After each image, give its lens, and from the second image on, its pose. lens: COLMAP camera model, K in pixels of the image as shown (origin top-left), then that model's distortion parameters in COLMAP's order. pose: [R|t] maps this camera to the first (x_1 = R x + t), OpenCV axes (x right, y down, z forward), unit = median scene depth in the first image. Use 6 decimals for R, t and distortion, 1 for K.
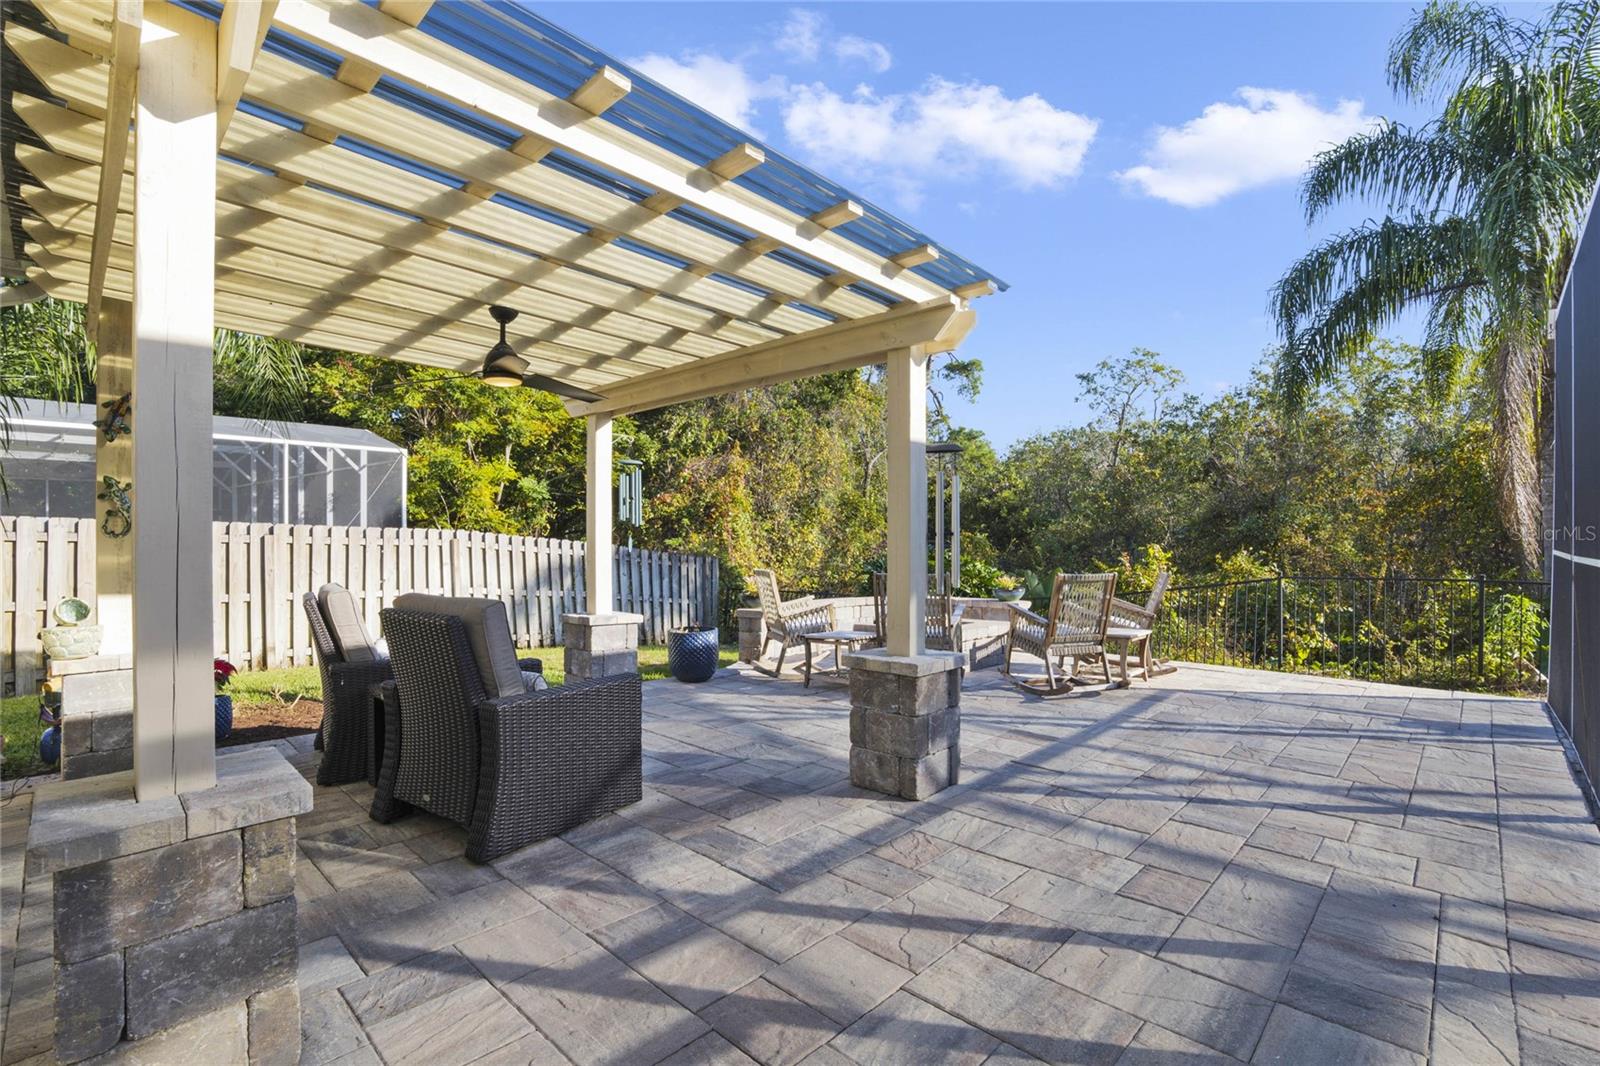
lens RADIAL K [[727.2, 0, 800.0], [0, 727.2, 533.0], [0, 0, 1]] dist [-0.067412, 0.015035]
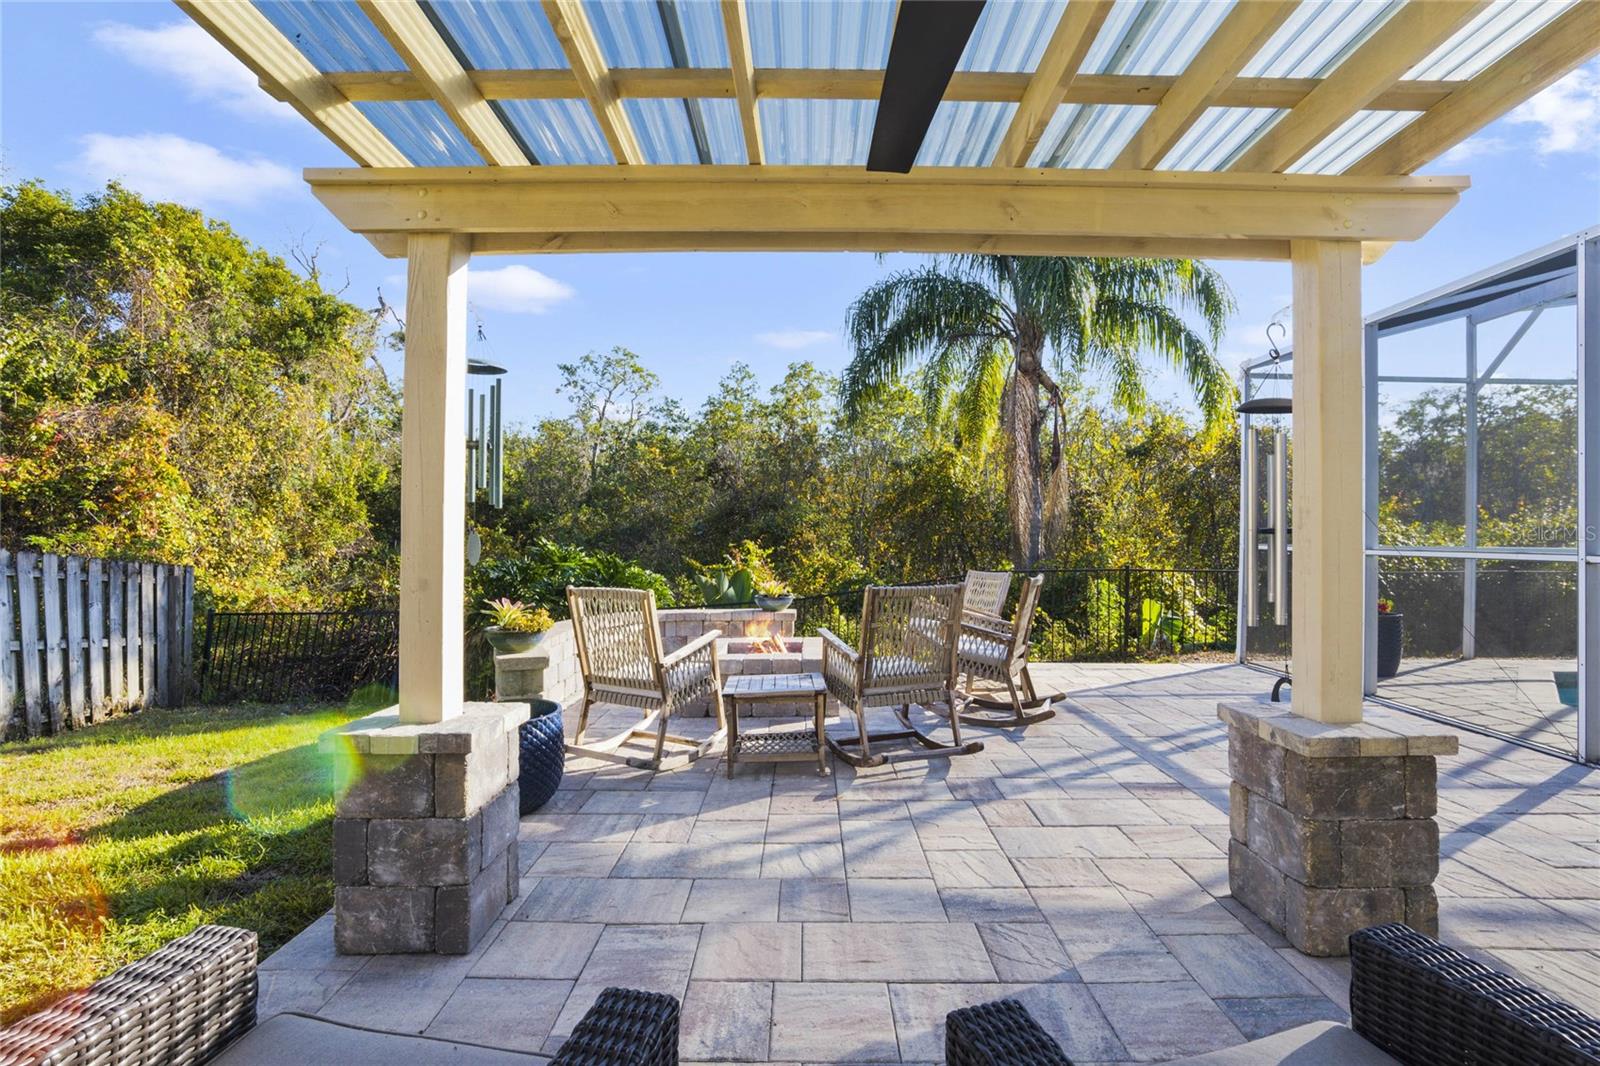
lens RADIAL K [[736.6, 0, 800.0], [0, 736.6, 533.0], [0, 0, 1]] dist [-0.061330, 0.027824]
pose [[0.733019, 0.002741, 0.680203, -0.105930], [-0.006549, 0.999974, 0.003028, 0.001049], [-0.680177, -0.006674, 0.733018, 0.145312]]
